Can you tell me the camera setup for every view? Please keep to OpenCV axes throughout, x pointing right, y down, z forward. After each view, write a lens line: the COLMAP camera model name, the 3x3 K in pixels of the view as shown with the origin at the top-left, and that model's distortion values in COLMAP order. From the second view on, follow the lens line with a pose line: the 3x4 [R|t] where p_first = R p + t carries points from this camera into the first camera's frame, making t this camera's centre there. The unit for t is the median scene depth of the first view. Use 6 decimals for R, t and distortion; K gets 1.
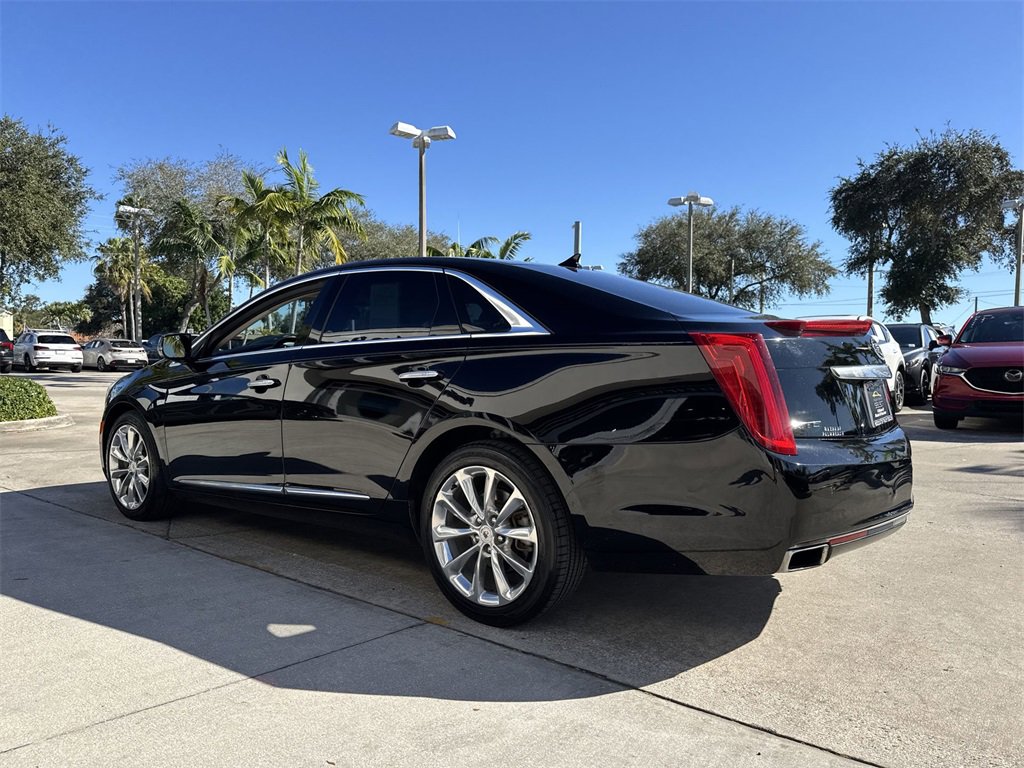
lens RADIAL K [[727.6, 0, 492.8], [0, 727.6, 382.6], [0, 0, 1]] dist [0.066799, -0.089509]
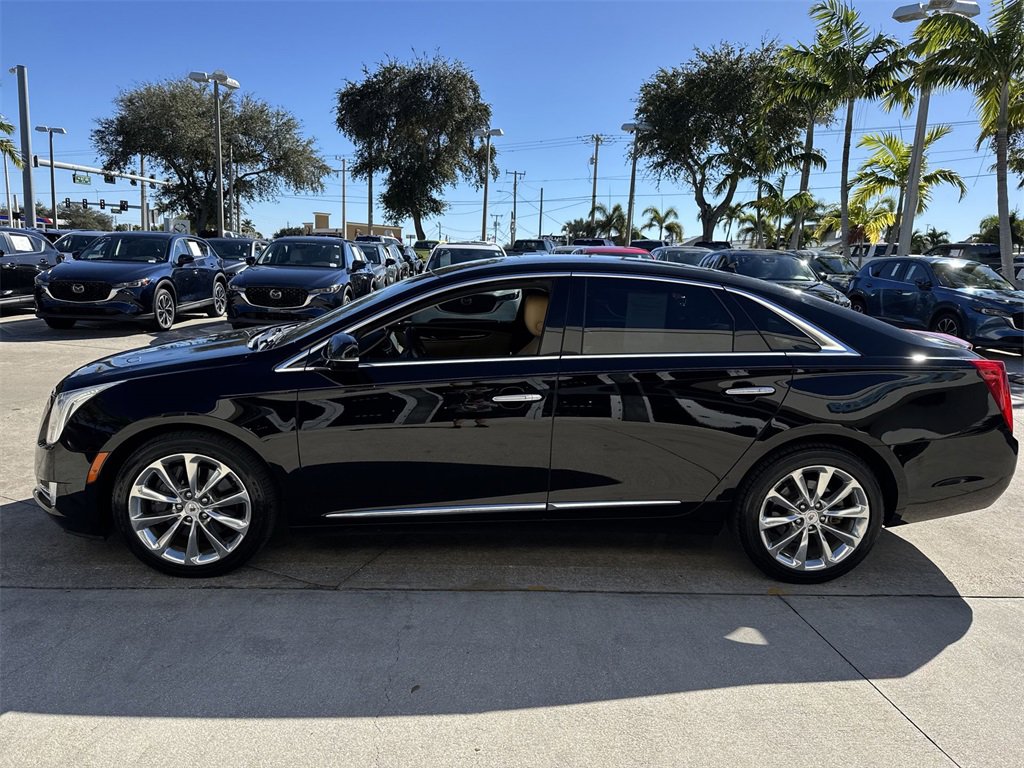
lens RADIAL K [[741.1, 0, 492.4], [0, 741.1, 384.0], [0, 0, 1]] dist [0.062422, -0.078308]
pose [[0.737105, -0.089824, 0.669783, -0.131846], [-0.017005, 0.988348, 0.151260, -0.021156], [-0.675565, -0.122884, 0.726988, 0.049306]]
